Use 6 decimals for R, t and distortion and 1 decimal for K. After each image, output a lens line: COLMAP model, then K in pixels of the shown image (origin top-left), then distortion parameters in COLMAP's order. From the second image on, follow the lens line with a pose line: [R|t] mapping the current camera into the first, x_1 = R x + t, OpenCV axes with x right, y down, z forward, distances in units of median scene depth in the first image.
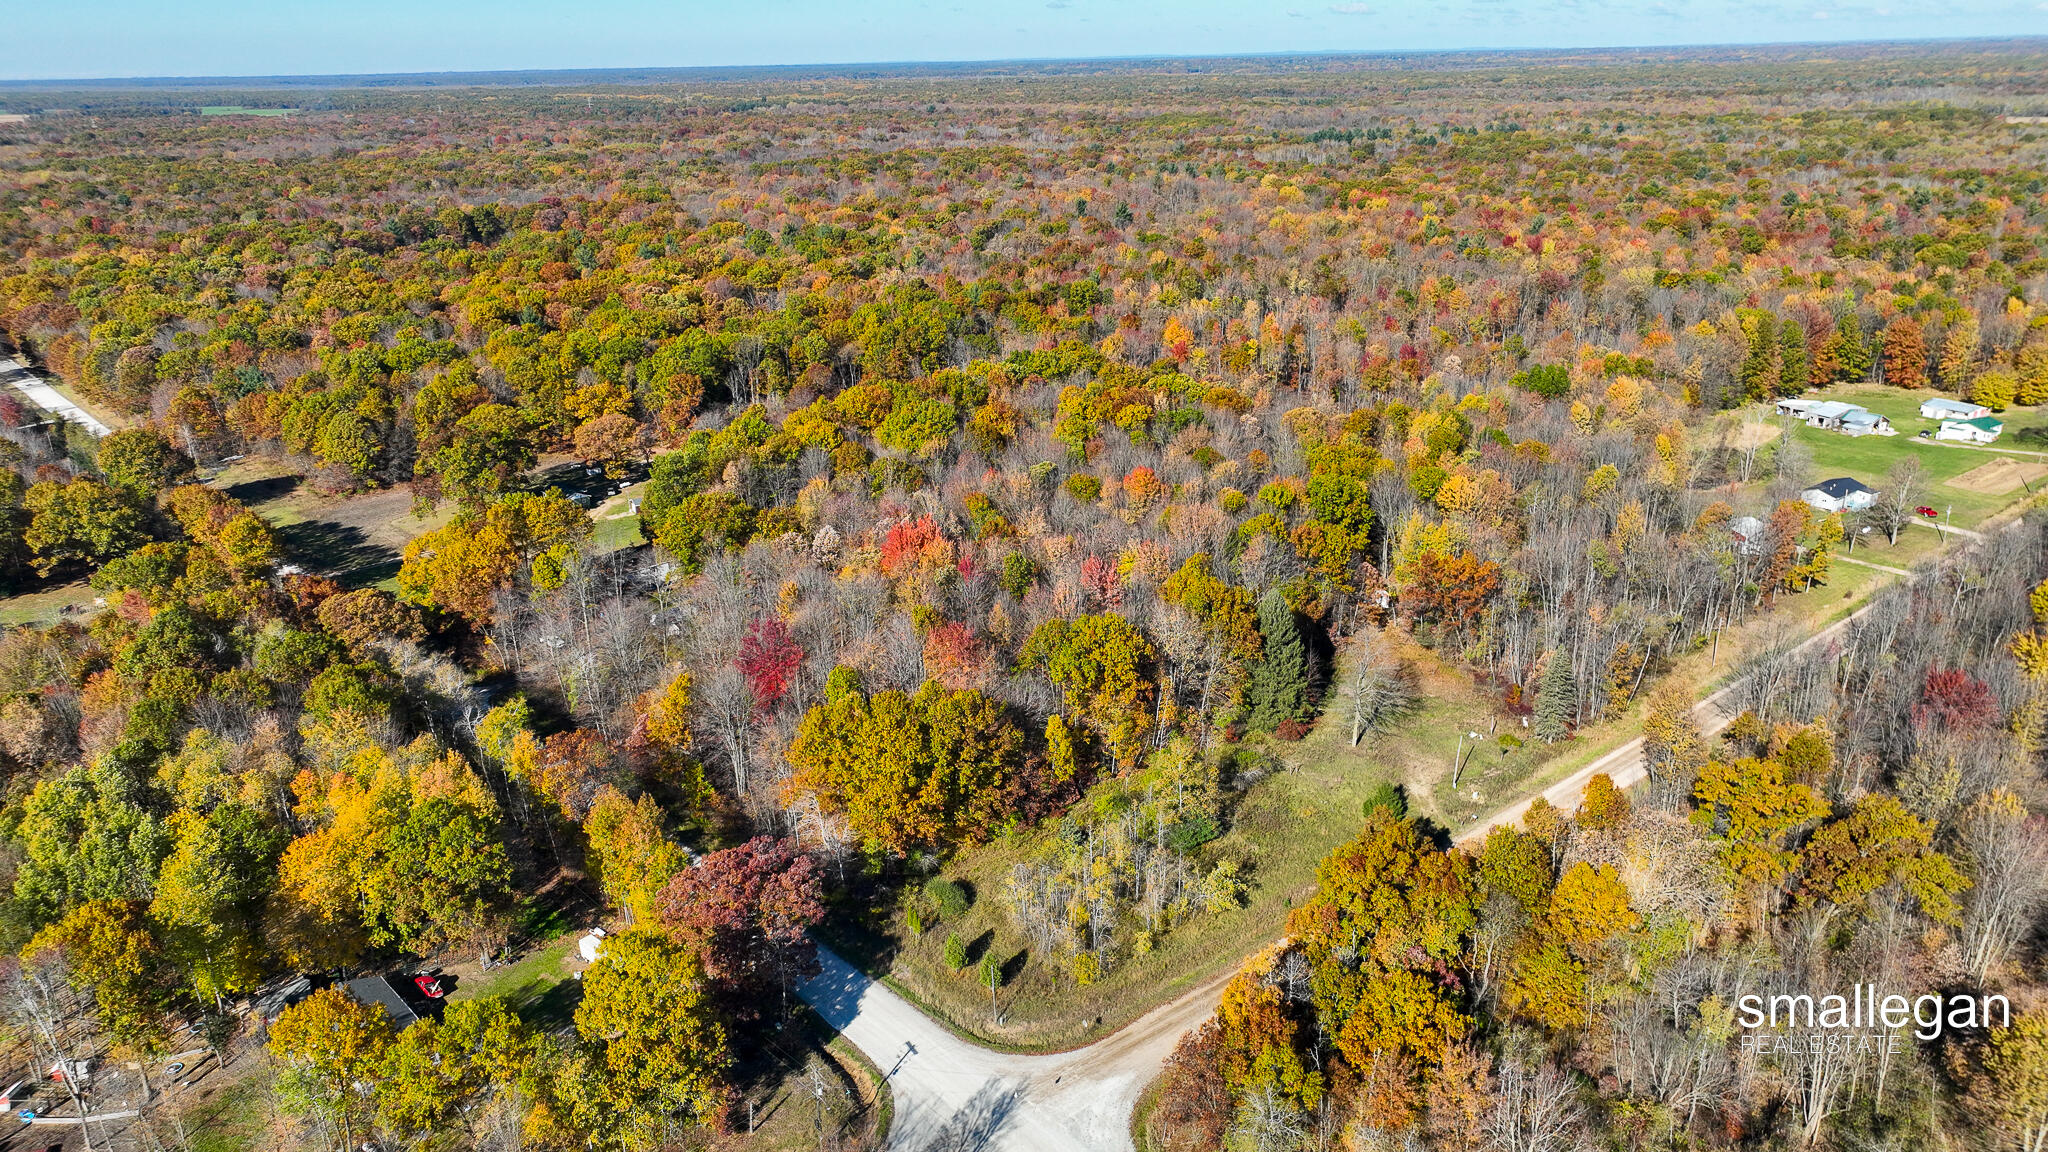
lens RADIAL K [[1431.1, 0, 1024.0], [0, 1431.1, 576.0], [0, 0, 1]] dist [-0.001465, 0.018514]
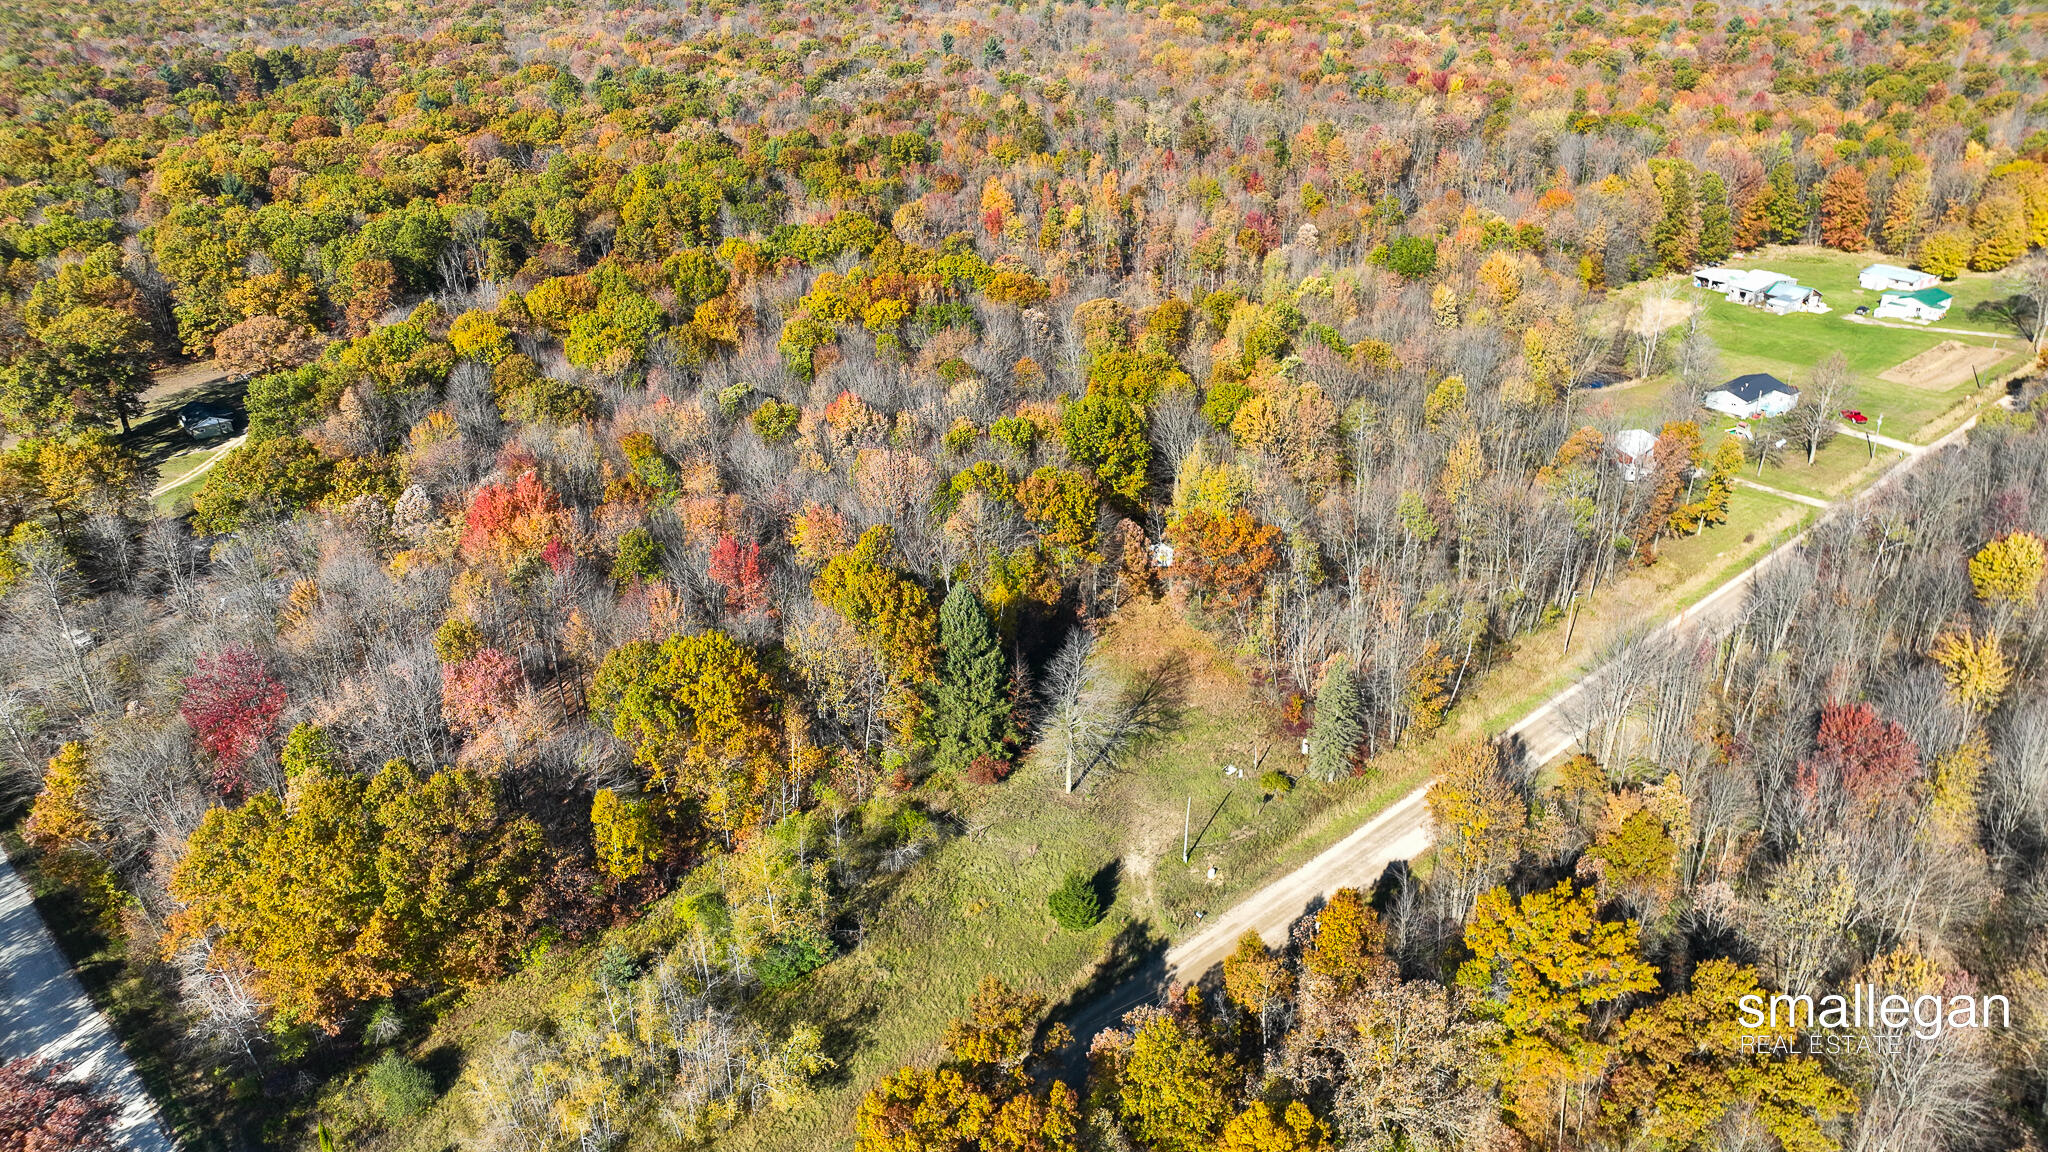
lens RADIAL K [[1431.1, 0, 1024.0], [0, 1431.1, 576.0], [0, 0, 1]] dist [-0.001465, 0.018514]
pose [[0.999451, -0.020588, 0.025961, 0.109433], [0.017775, 0.994388, 0.104289, -0.040451], [-0.027962, -0.103771, 0.994208, 0.157441]]
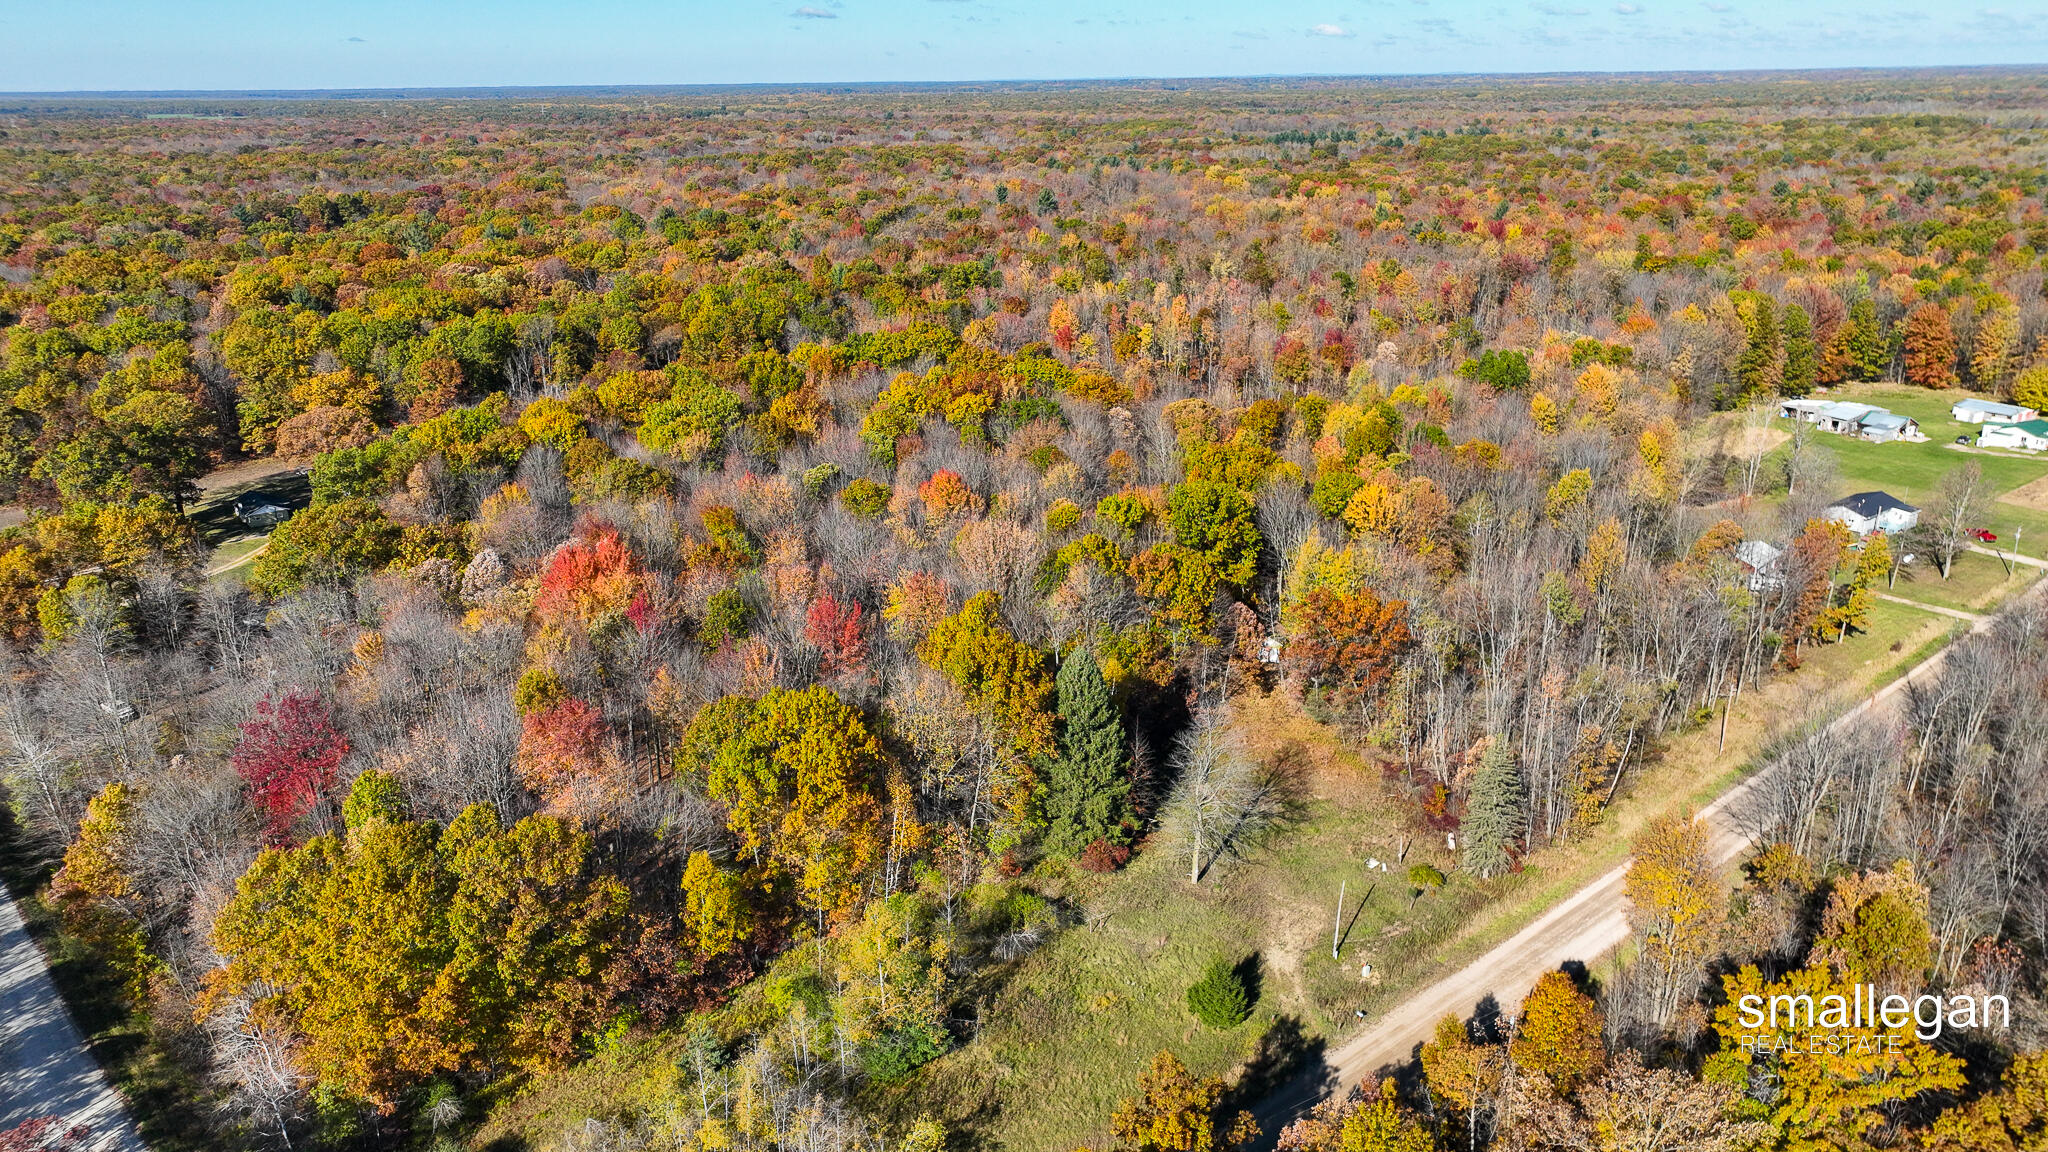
lens RADIAL K [[1431.1, 0, 1024.0], [0, 1431.1, 576.0], [0, 0, 1]] dist [-0.001465, 0.018514]
pose [[0.999901, 0.003195, 0.013682, 0.080970], [-0.003010, 0.999905, -0.013484, -0.008749], [-0.013724, 0.013441, 0.999815, 0.189033]]
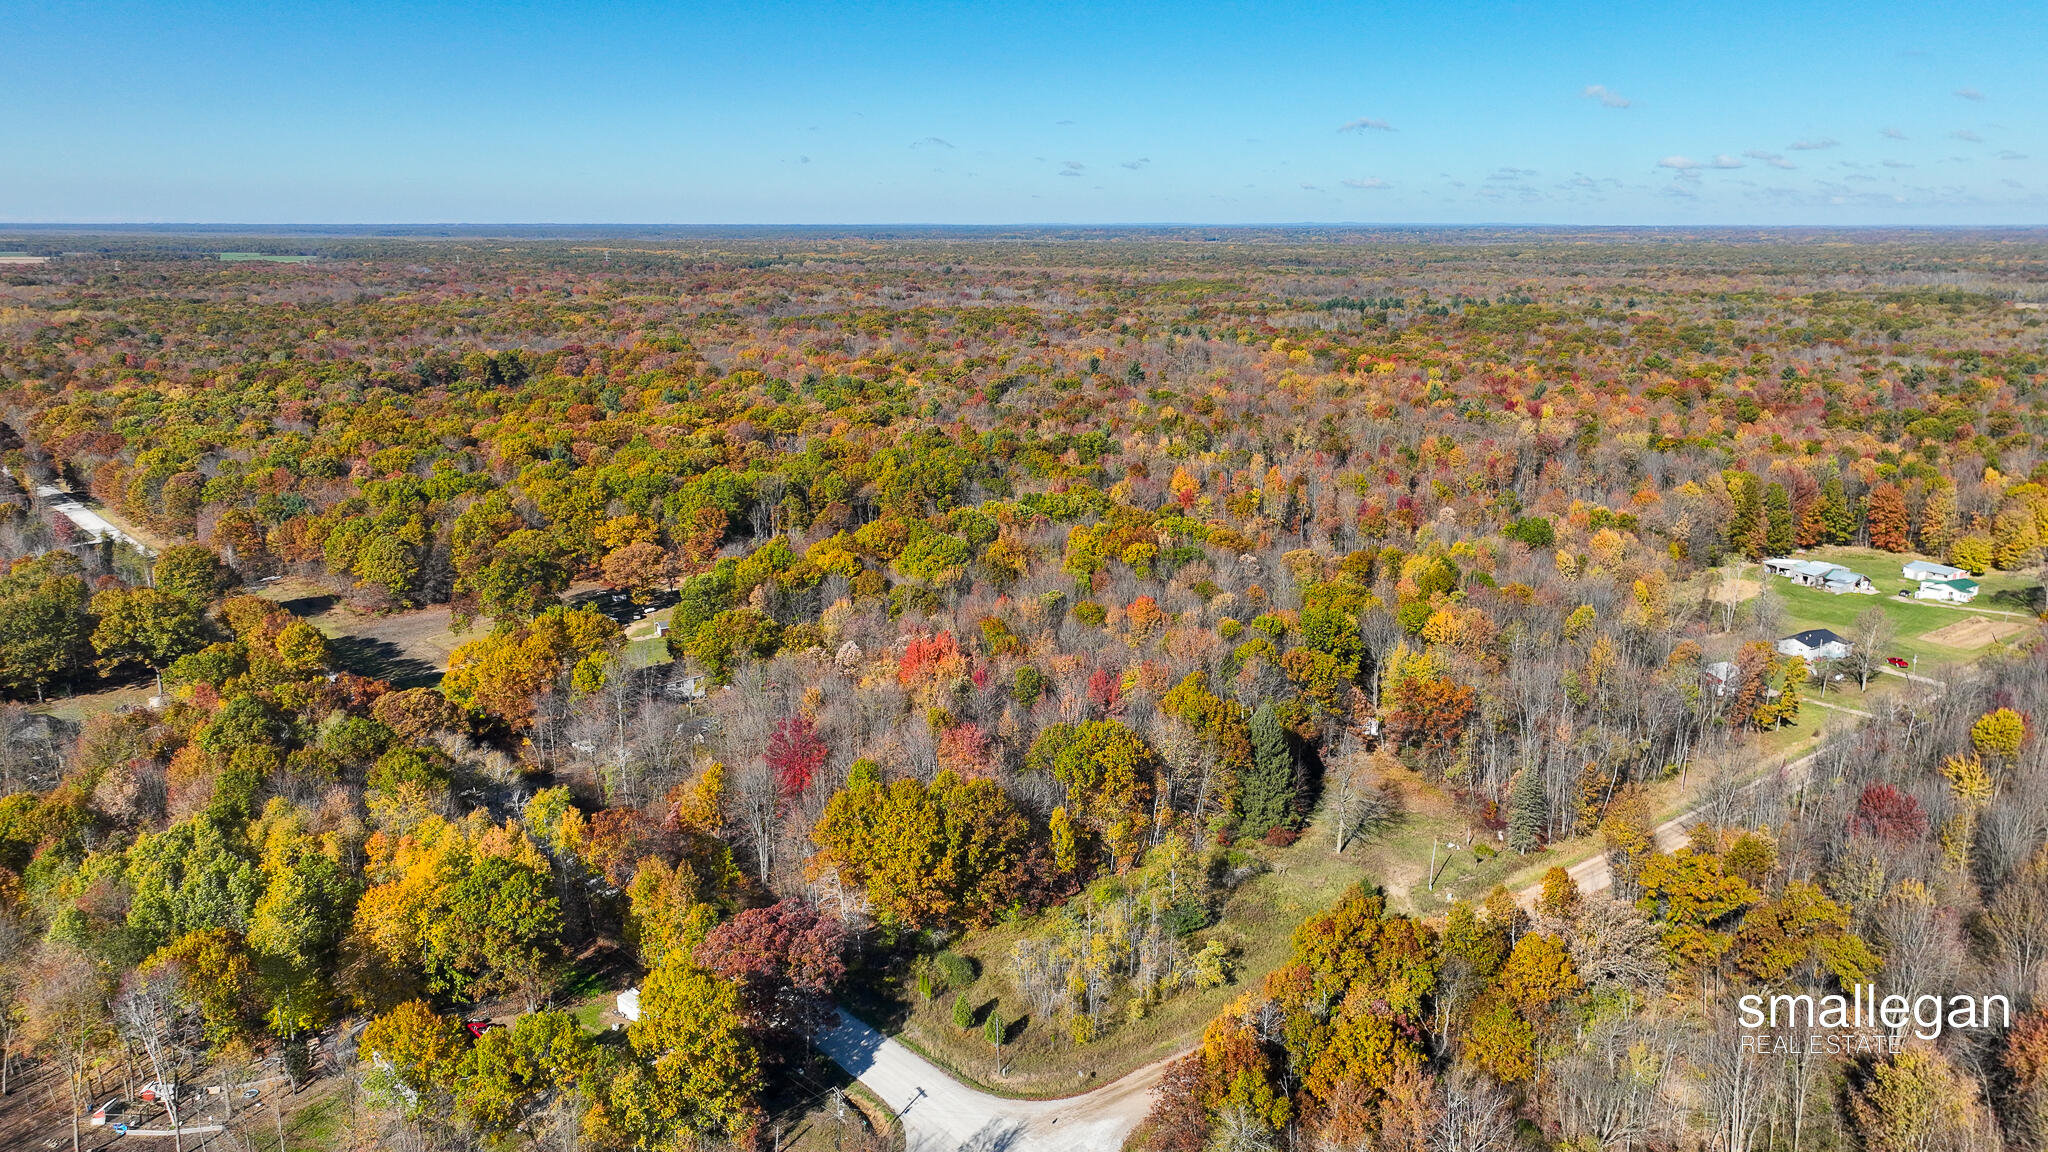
lens RADIAL K [[1488.3, 0, 1024.0], [0, 1488.3, 576.0], [0, 0, 1]] dist [0.004783, 0.005038]
pose [[0.999707, 0.023548, -0.005619, -0.001320], [-0.024036, 0.993188, -0.114015, 0.026625], [0.002896, 0.114117, 0.993463, -0.072474]]
